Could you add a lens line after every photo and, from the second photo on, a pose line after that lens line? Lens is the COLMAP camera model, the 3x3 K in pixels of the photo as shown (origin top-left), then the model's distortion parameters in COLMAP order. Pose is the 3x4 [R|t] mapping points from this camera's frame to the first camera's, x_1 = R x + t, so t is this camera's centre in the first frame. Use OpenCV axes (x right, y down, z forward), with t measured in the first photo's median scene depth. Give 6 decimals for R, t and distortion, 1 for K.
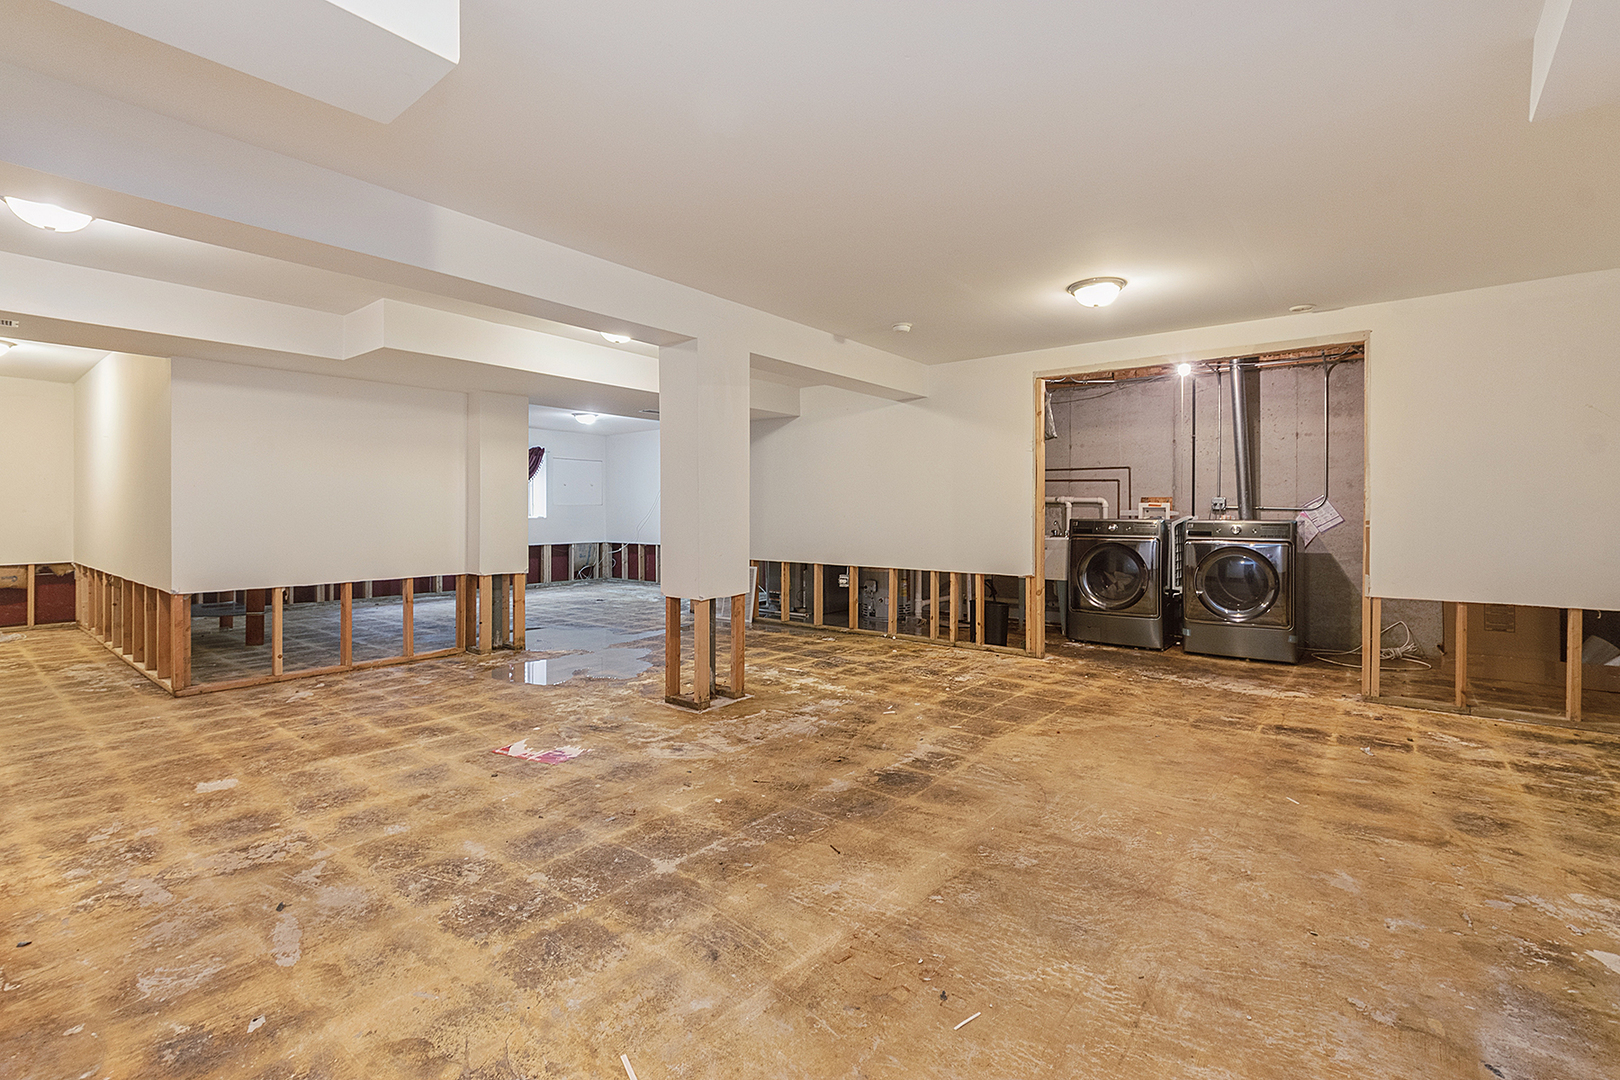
lens RADIAL K [[733.8, 0, 798.0], [0, 733.8, 518.4], [0, 0, 1]] dist [-0.000348, -0.001061]
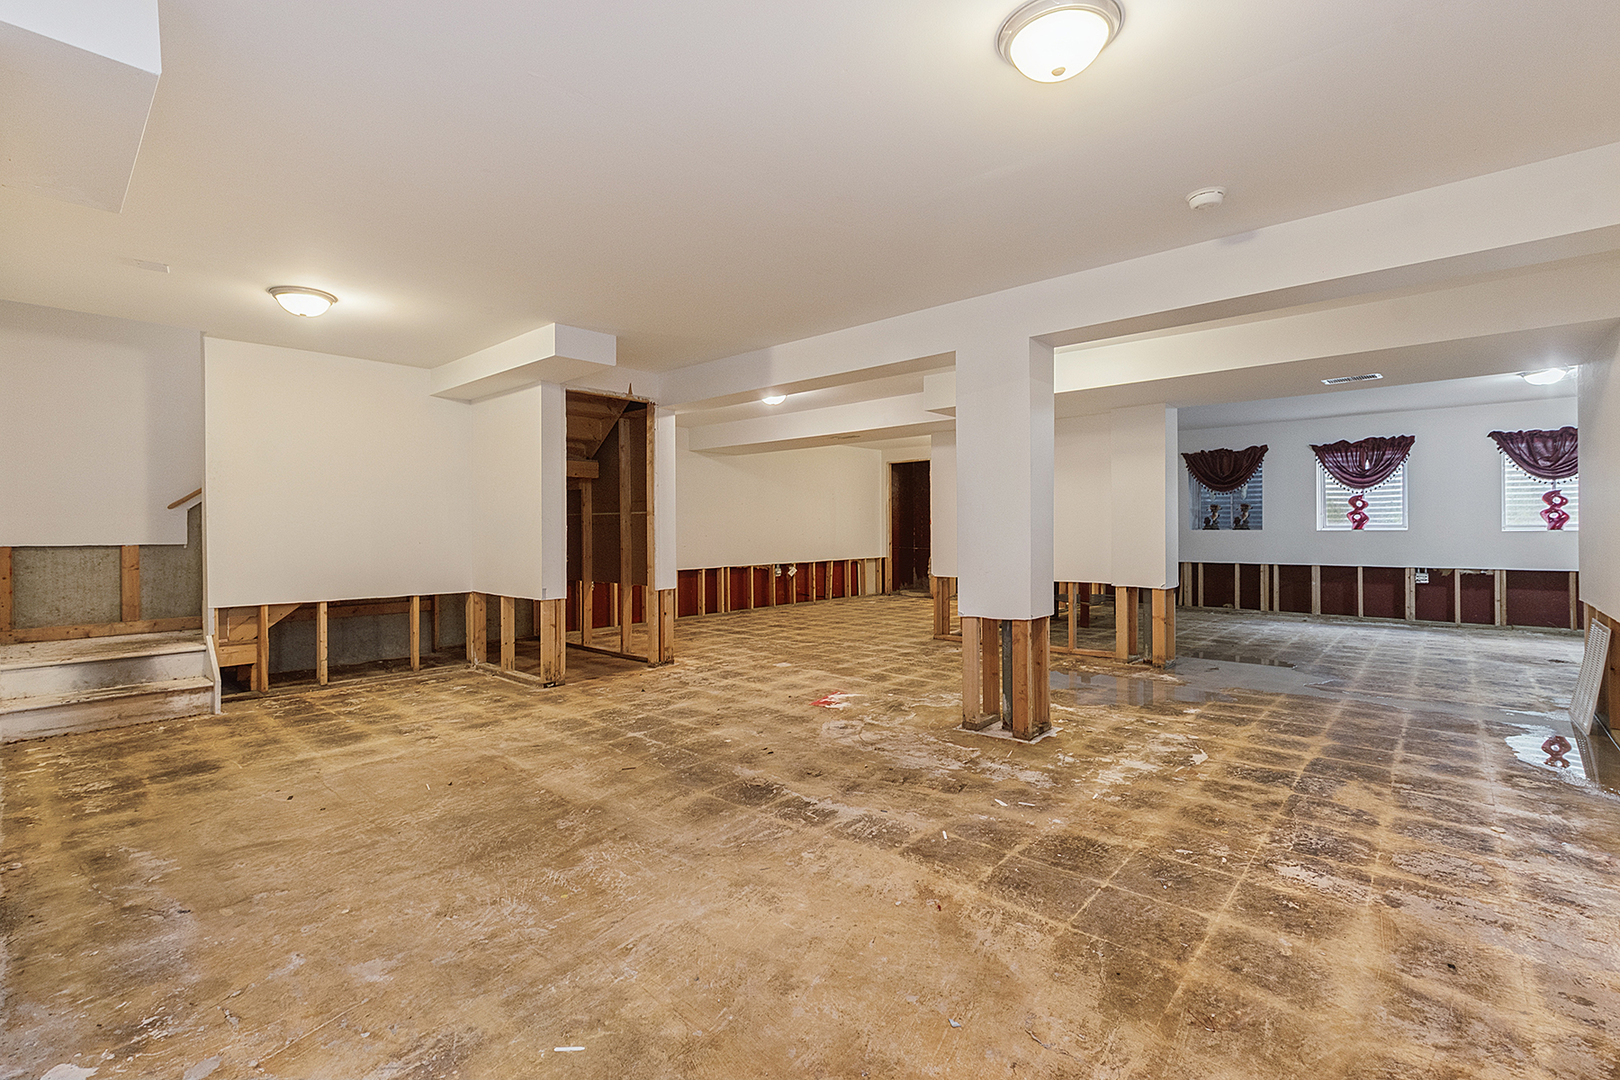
lens RADIAL K [[733.8, 0, 816.0], [0, 733.8, 534.3], [0, 0, 1]] dist [-0.000348, -0.001061]
pose [[-0.054071, 0.008317, -0.998502, 1.082100], [0.000465, 0.999965, 0.008304, -0.007717], [0.998537, -0.000015, -0.054073, 1.083554]]
